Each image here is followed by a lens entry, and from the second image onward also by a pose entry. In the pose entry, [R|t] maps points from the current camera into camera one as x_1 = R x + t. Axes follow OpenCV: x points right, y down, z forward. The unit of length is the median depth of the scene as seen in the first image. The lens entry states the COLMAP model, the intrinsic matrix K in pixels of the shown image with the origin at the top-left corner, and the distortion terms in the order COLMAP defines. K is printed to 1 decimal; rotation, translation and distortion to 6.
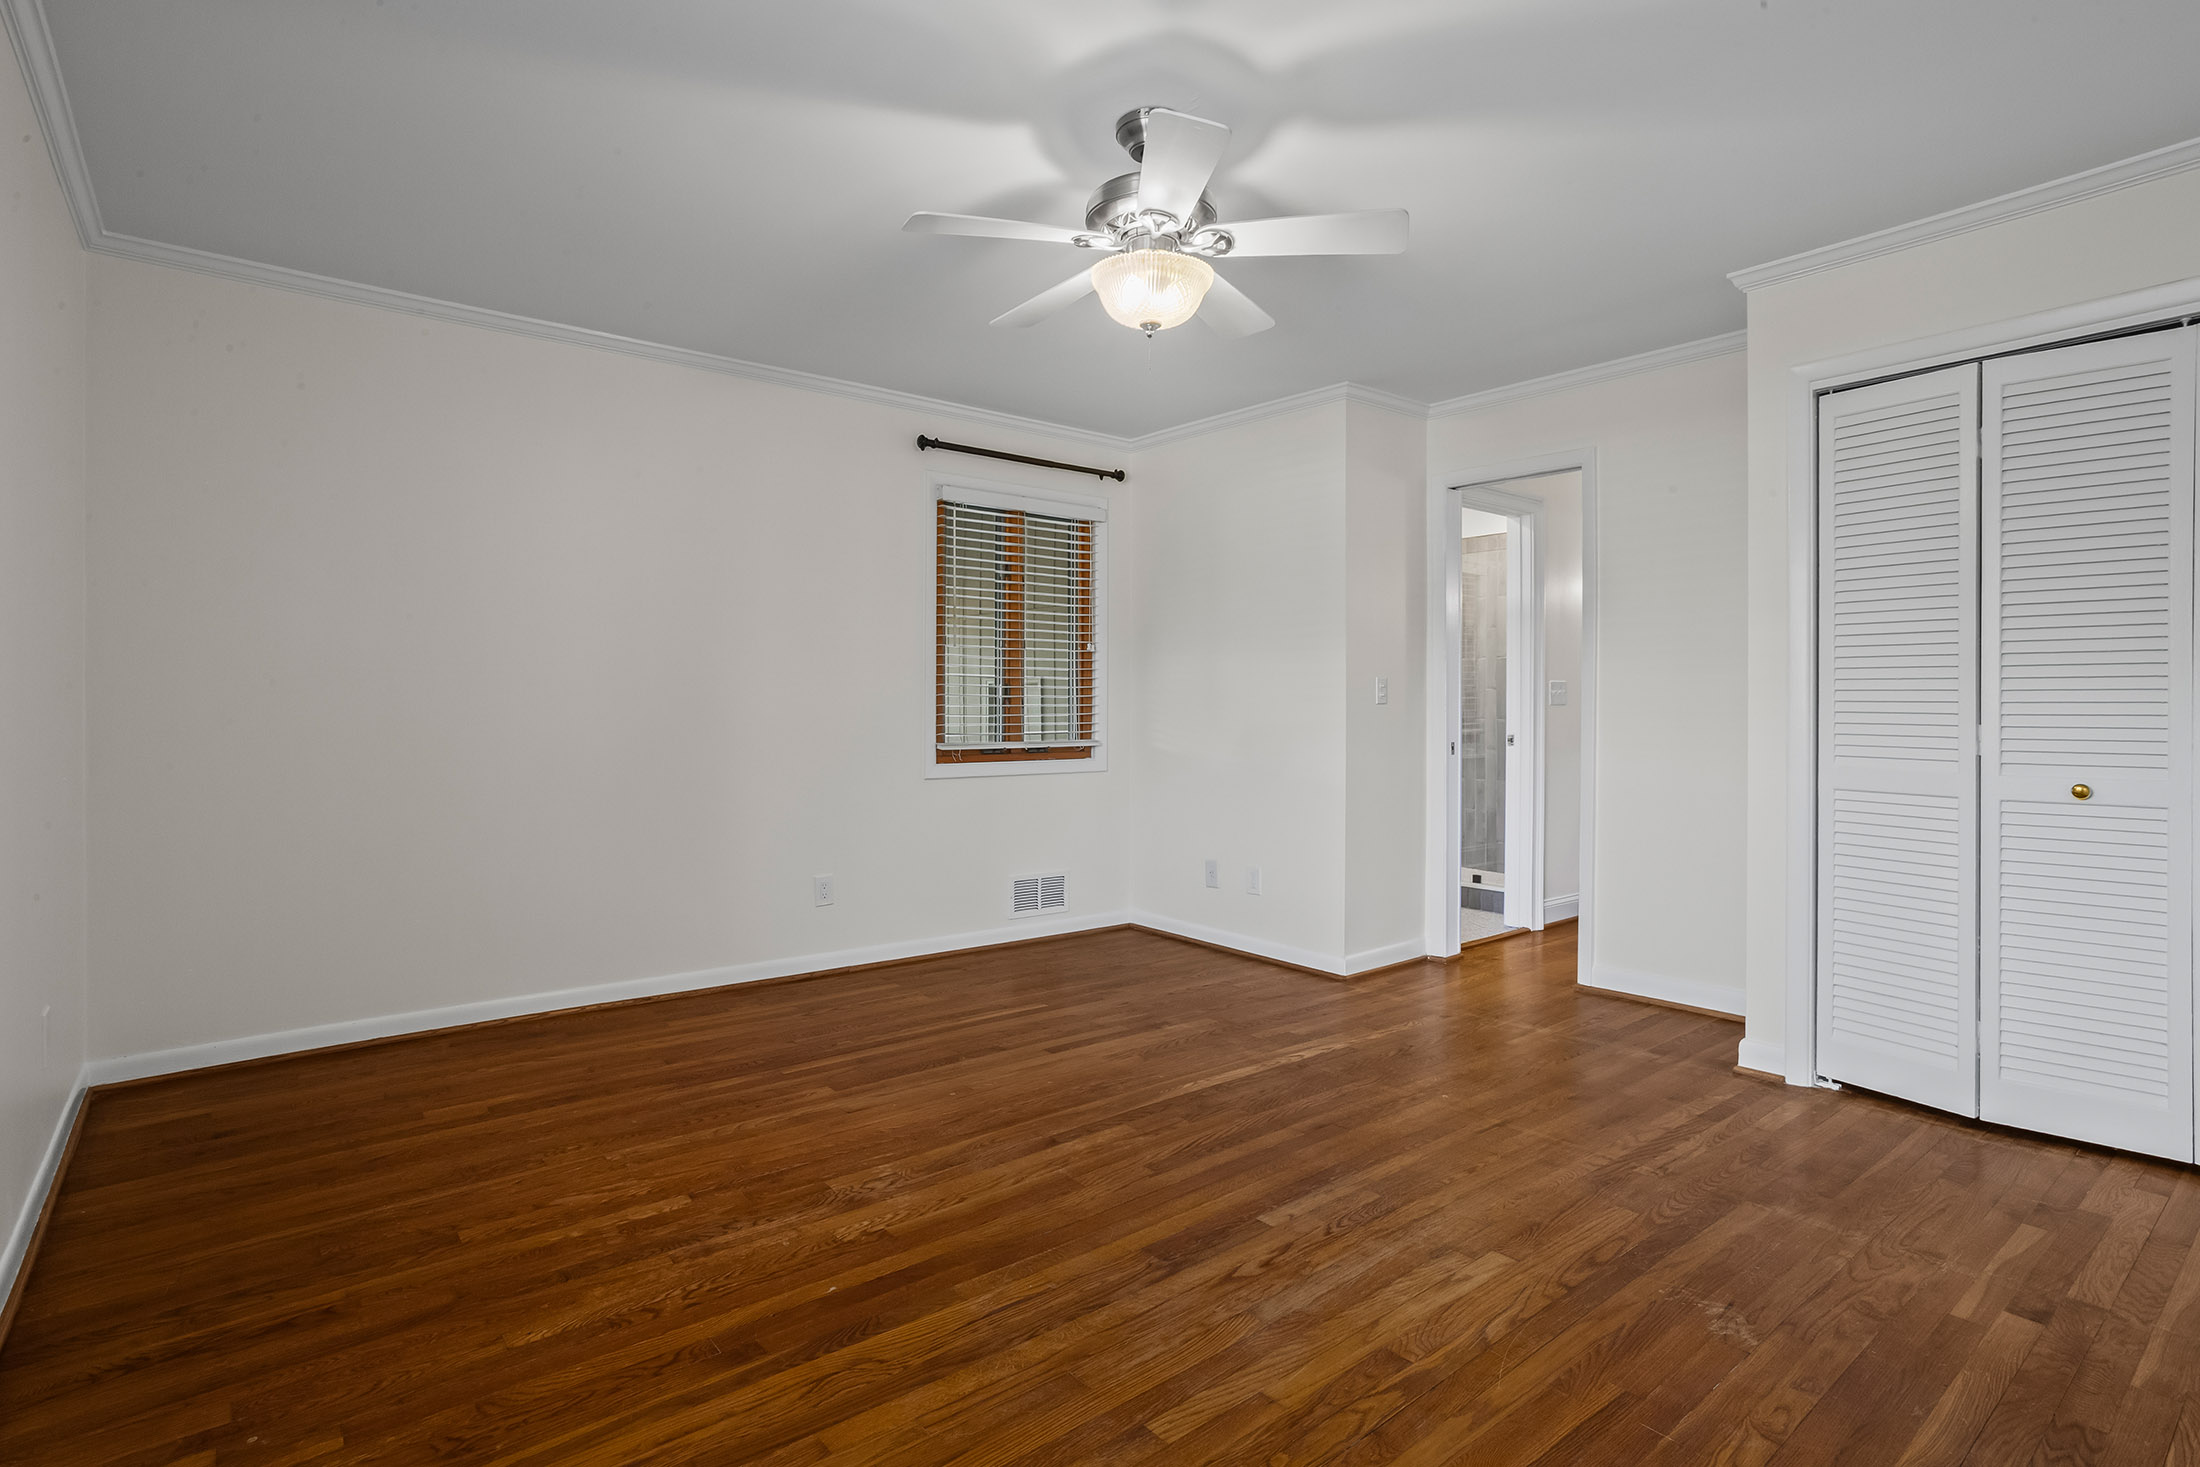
lens RADIAL K [[1064.8, 0, 1094.2], [0, 1064.8, 721.6], [0, 0, 1]] dist [-0.028694, 0.005824]
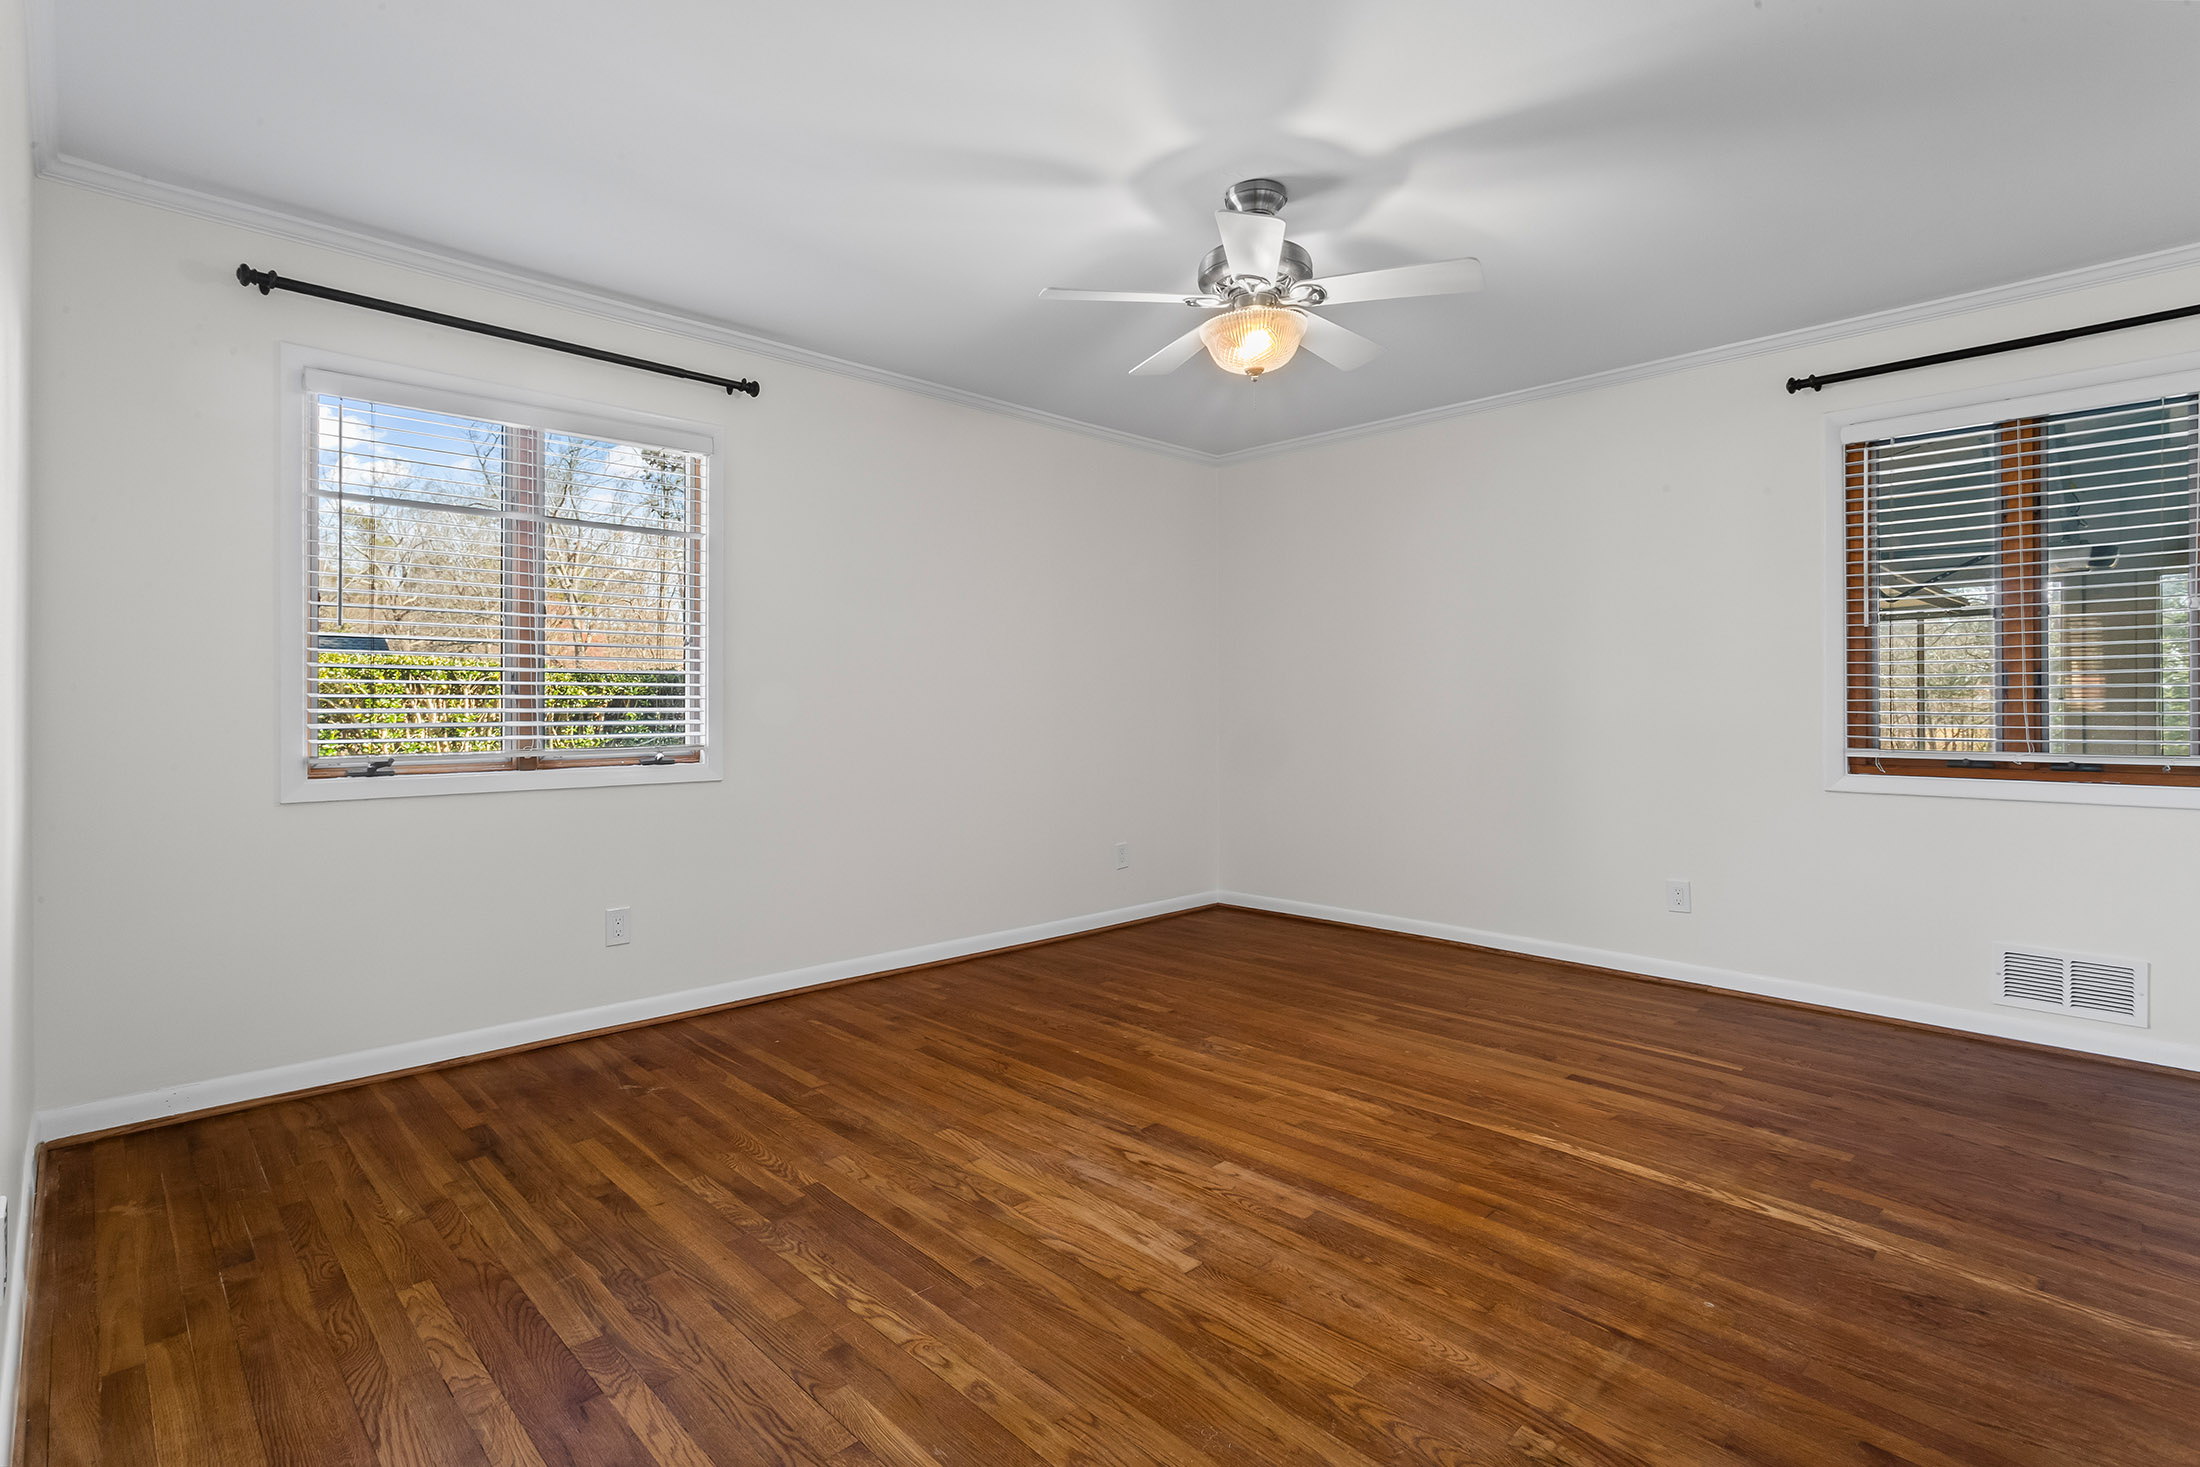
lens RADIAL K [[1064.8, 0, 1088.2], [0, 1064.8, 725.4], [0, 0, 1]] dist [-0.028694, 0.005824]
pose [[0.090963, 0.017998, -0.995692, 1.025563], [-0.013468, 0.999767, 0.016841, -0.004233], [0.995763, 0.011878, 0.091184, 0.620835]]
